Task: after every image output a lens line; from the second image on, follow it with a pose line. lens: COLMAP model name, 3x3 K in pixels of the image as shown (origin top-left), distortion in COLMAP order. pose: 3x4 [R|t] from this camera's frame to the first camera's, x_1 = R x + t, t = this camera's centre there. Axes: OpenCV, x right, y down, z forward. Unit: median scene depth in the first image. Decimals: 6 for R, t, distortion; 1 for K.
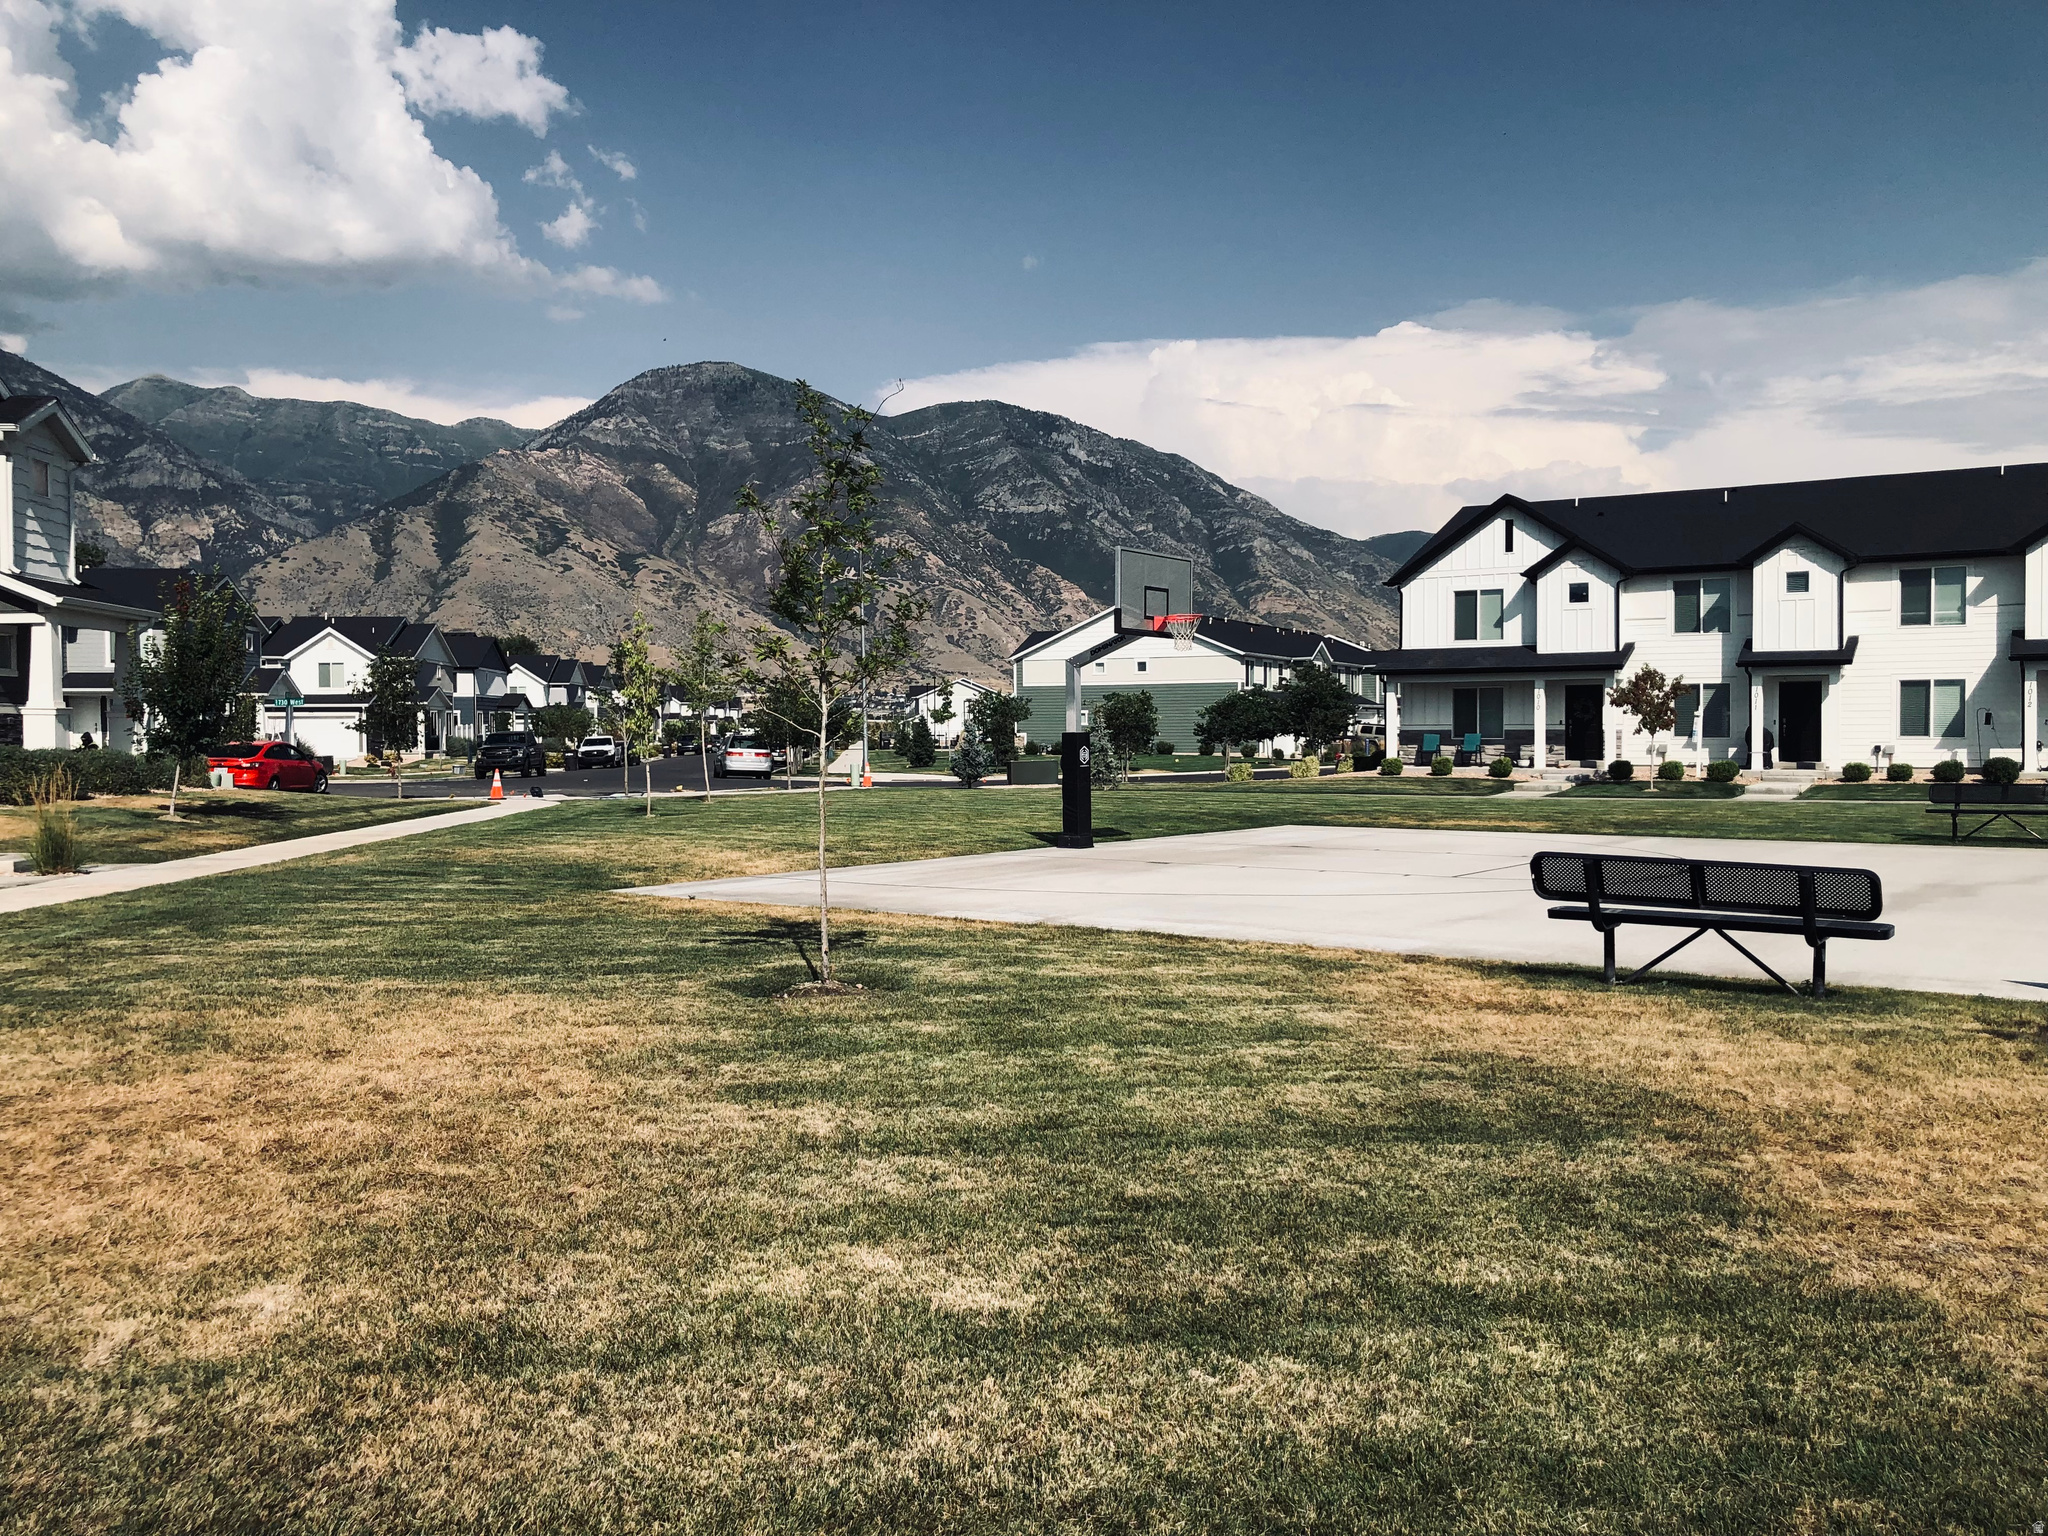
lens RADIAL K [[1771.8, 0, 1024.0], [0, 1771.8, 768.0], [0, 0, 1]] dist [0.068448, -0.024455]
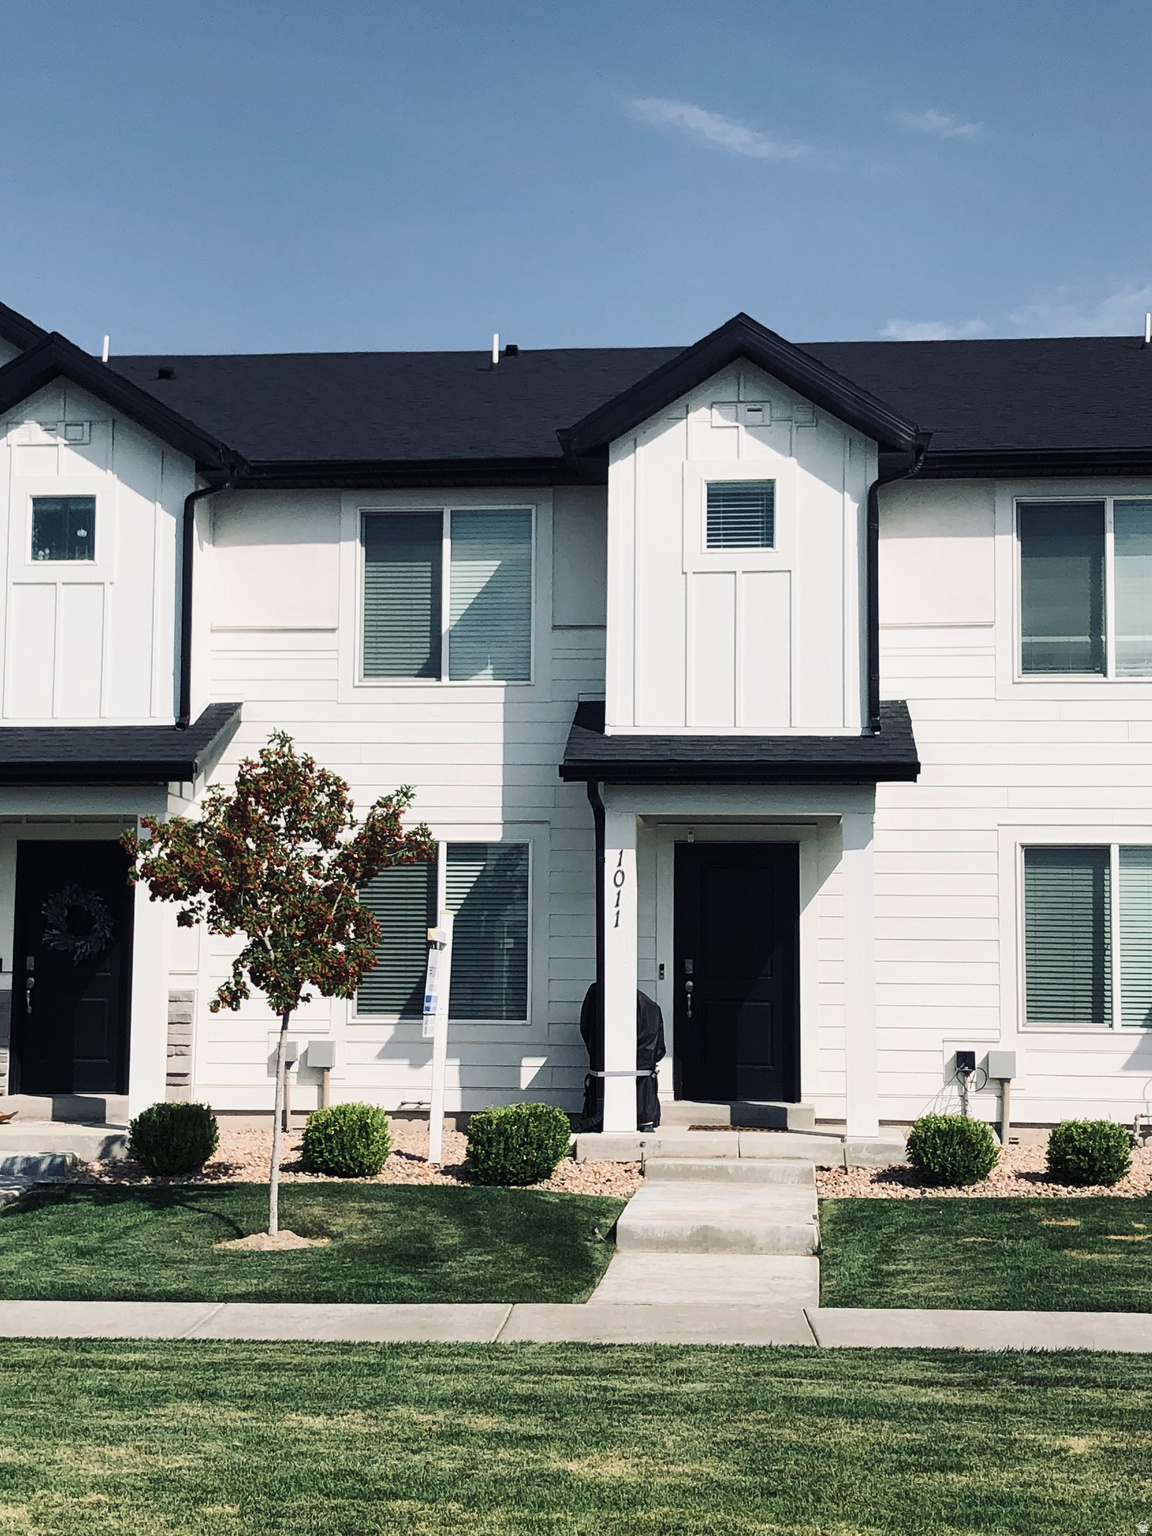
lens RADIAL K [[2234.8, 0, 632.9], [0, 2234.8, 767.5], [0, 0, 1]] dist [0.186304, -0.000156]
pose [[0.888728, 0.058717, 0.454659, 0.238910], [-0.003238, 0.992543, -0.121853, -0.013590], [-0.458423, 0.106822, 0.882291, 0.663293]]
